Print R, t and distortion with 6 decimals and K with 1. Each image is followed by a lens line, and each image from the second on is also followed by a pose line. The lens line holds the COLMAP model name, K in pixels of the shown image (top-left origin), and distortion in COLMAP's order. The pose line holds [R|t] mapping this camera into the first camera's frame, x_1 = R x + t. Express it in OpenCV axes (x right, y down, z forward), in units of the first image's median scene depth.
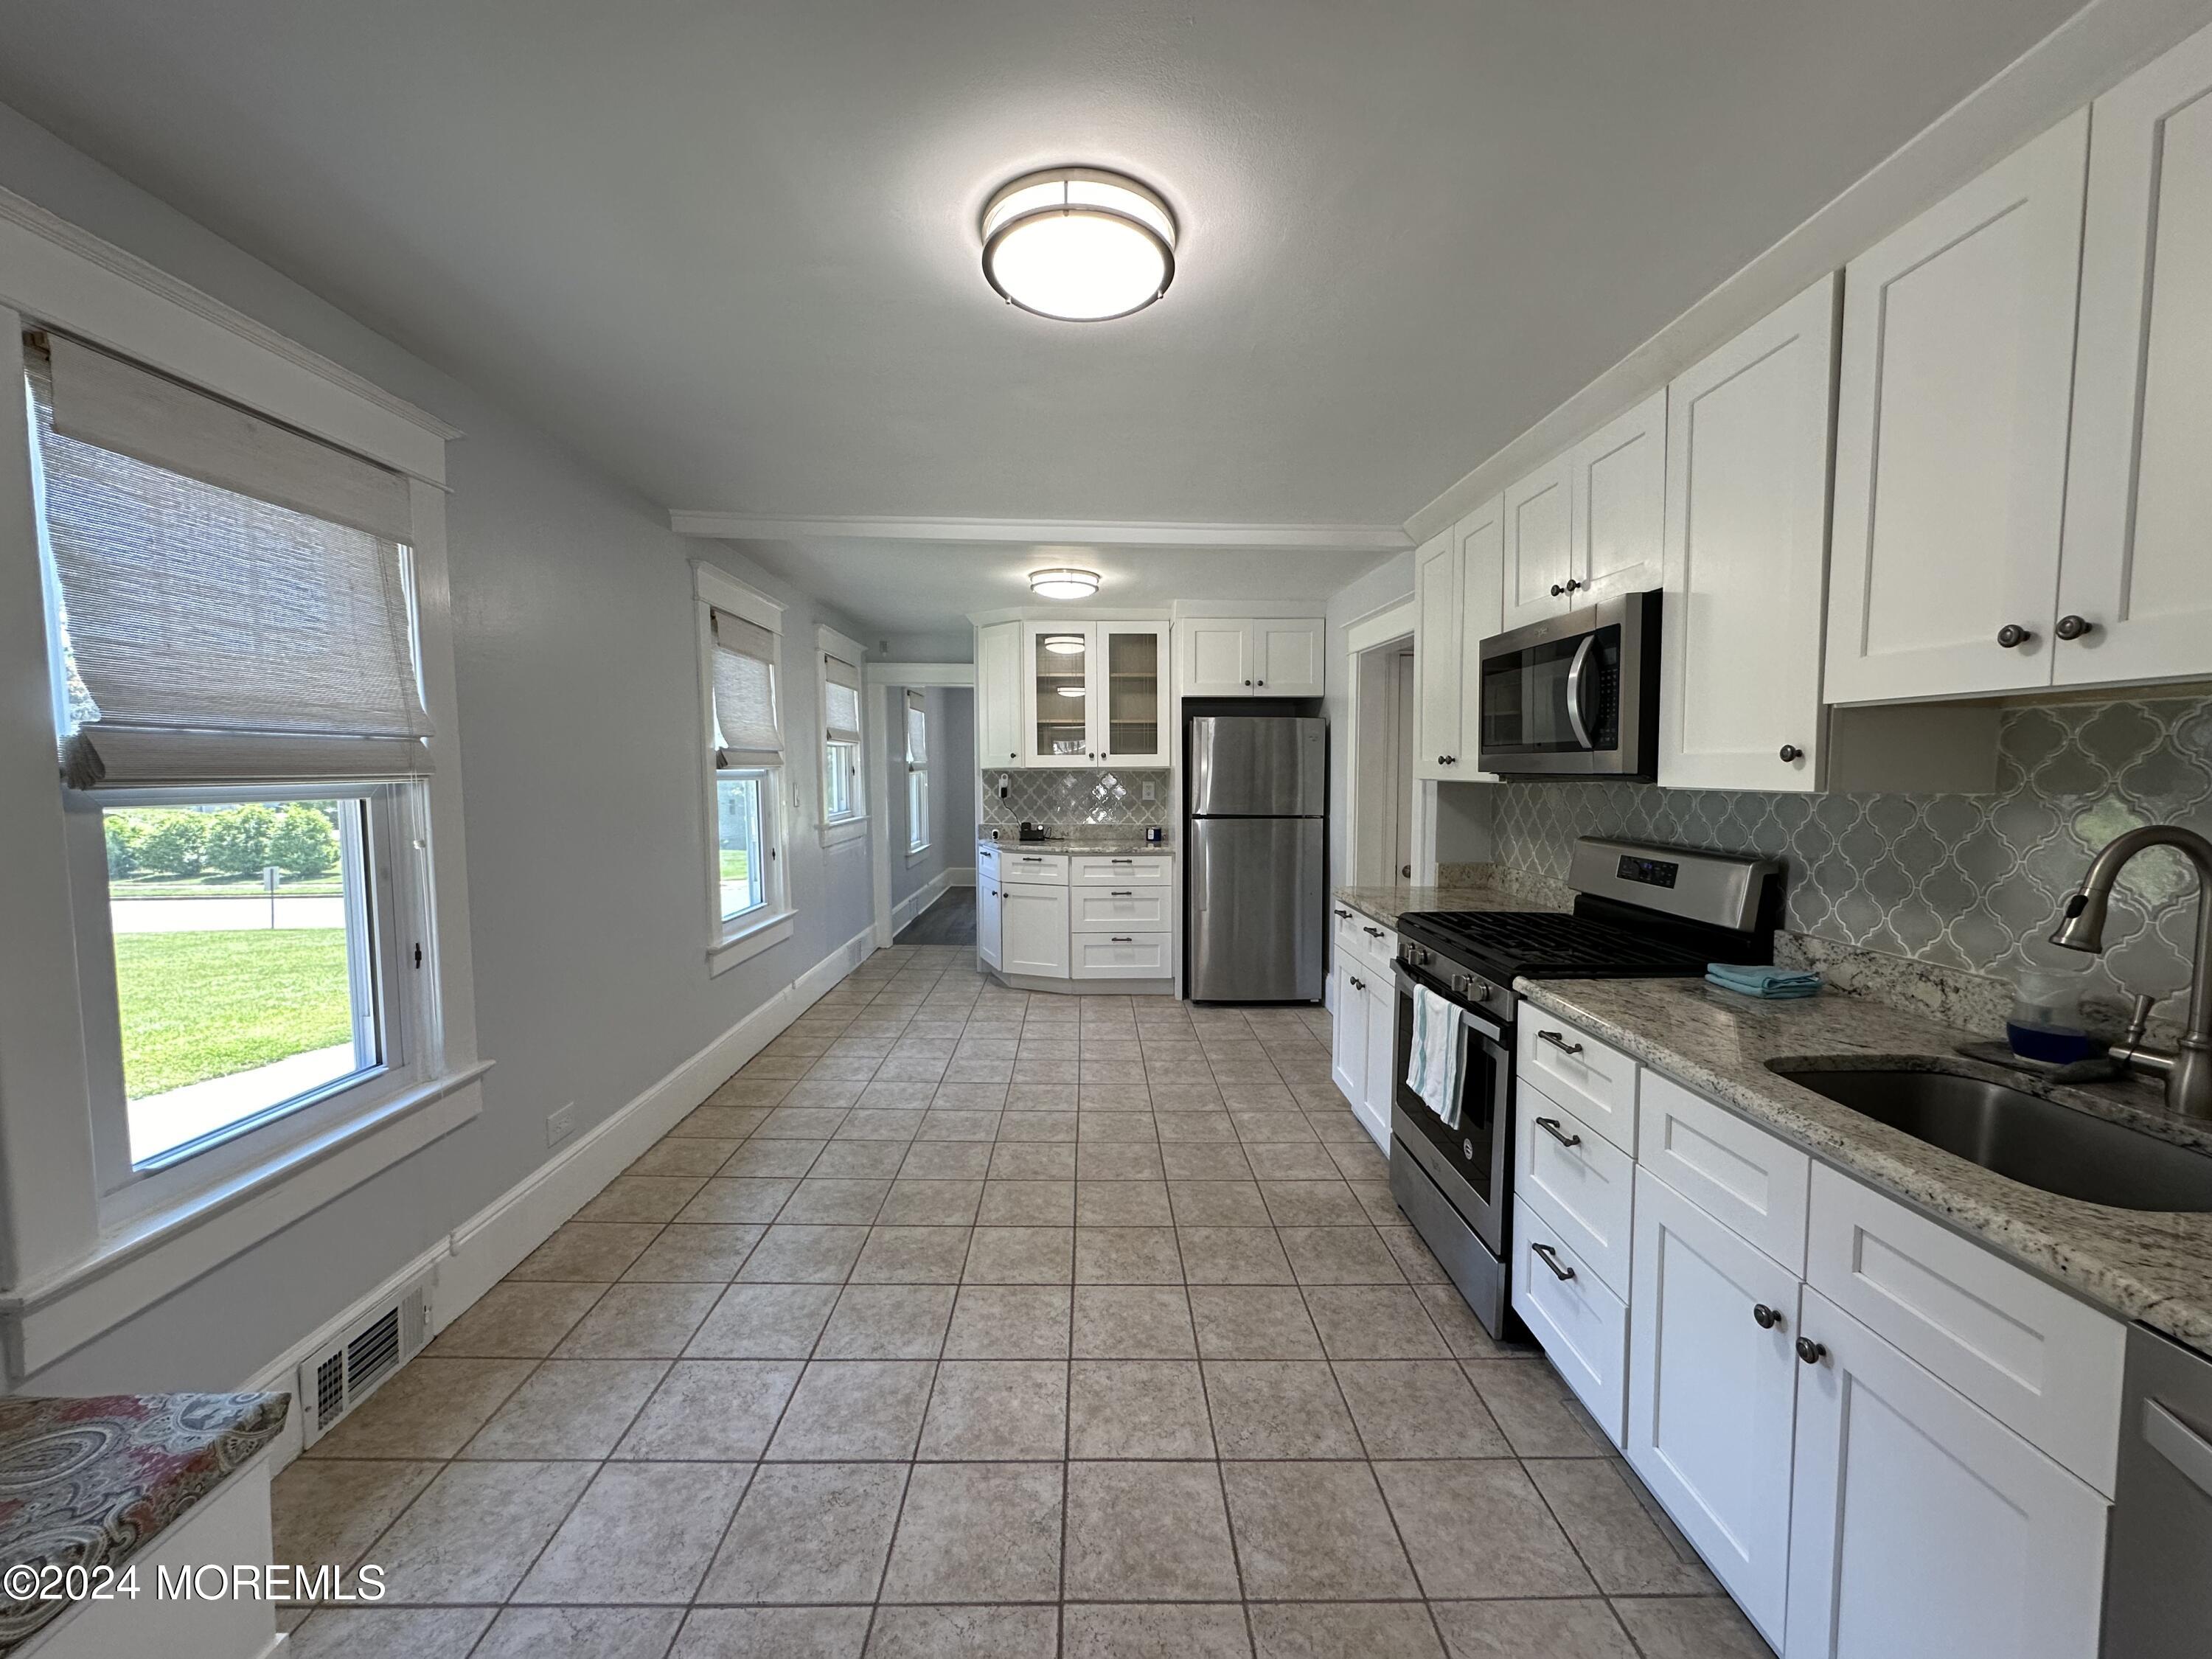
lens RADIAL K [[882.0, 0, 1104.1], [0, 882.0, 828.1], [0, 0, 1]] dist [-0.011357, 0.004388]
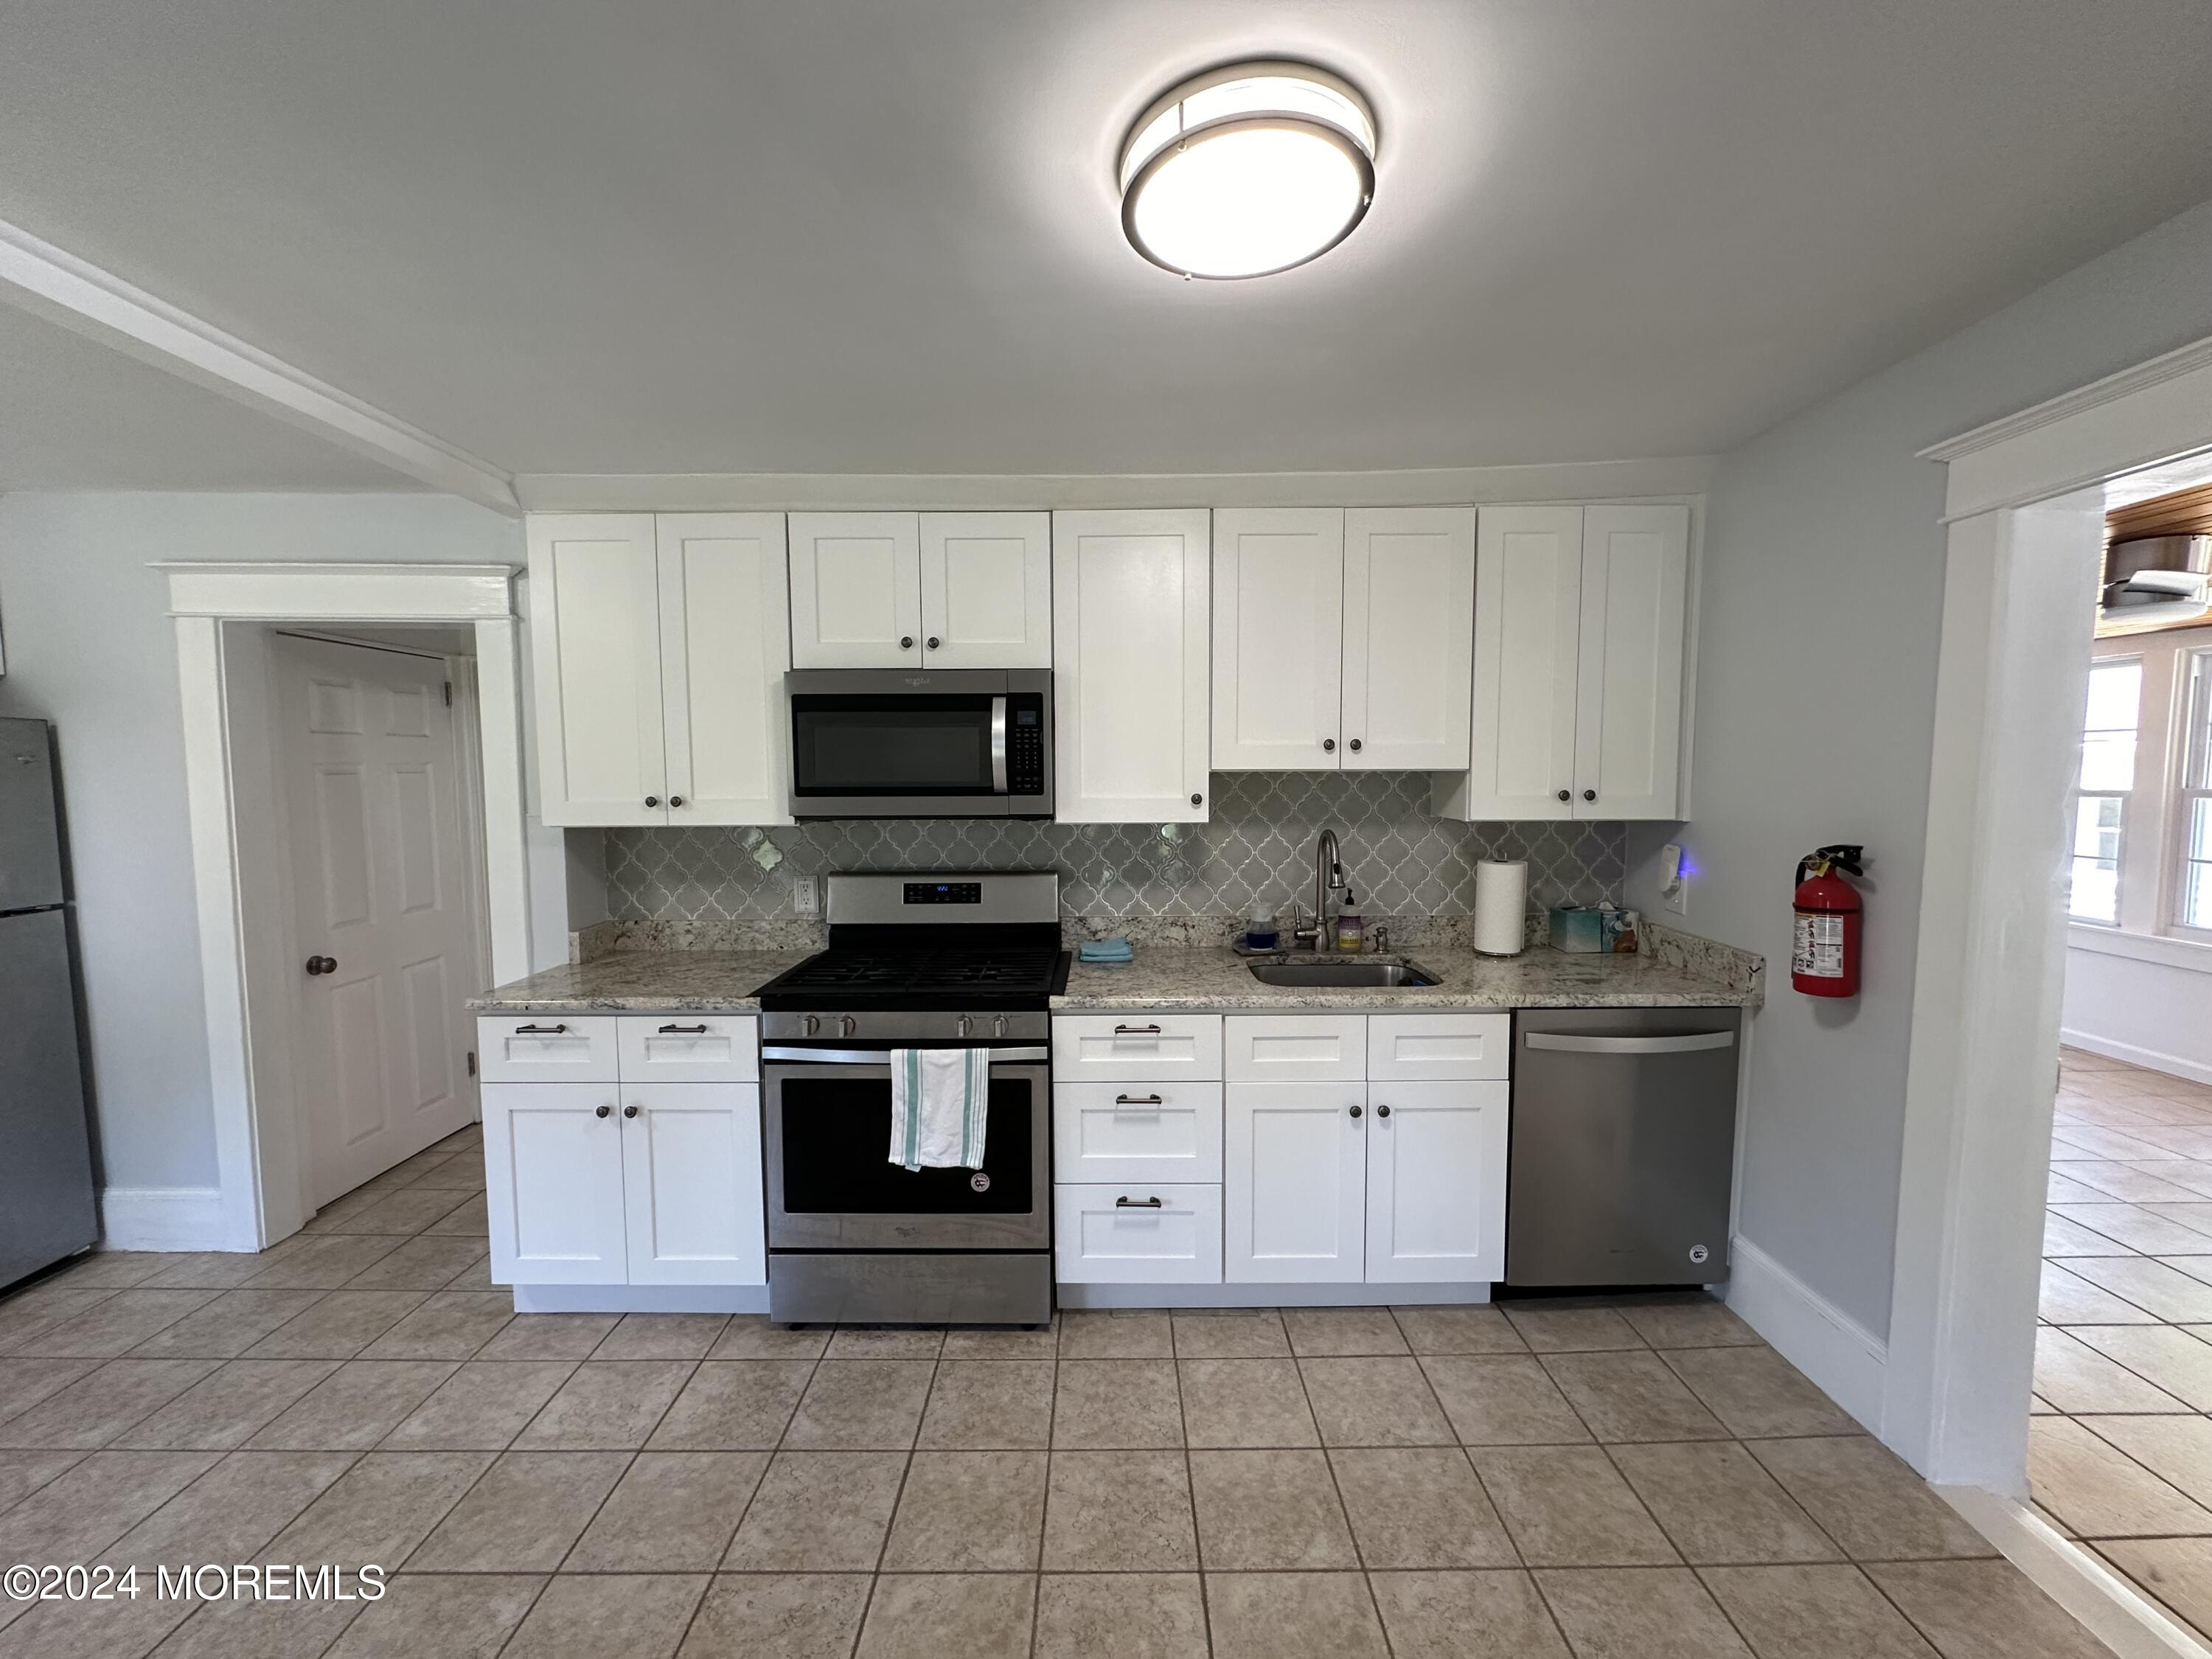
lens RADIAL K [[882.0, 0, 1104.1], [0, 882.0, 828.1], [0, 0, 1]] dist [-0.011357, 0.004388]
pose [[0.021904, -0.067367, 0.997488, -0.631228], [0.074297, 0.995078, 0.065573, -0.114138], [-0.996996, 0.072674, 0.026801, 0.860573]]
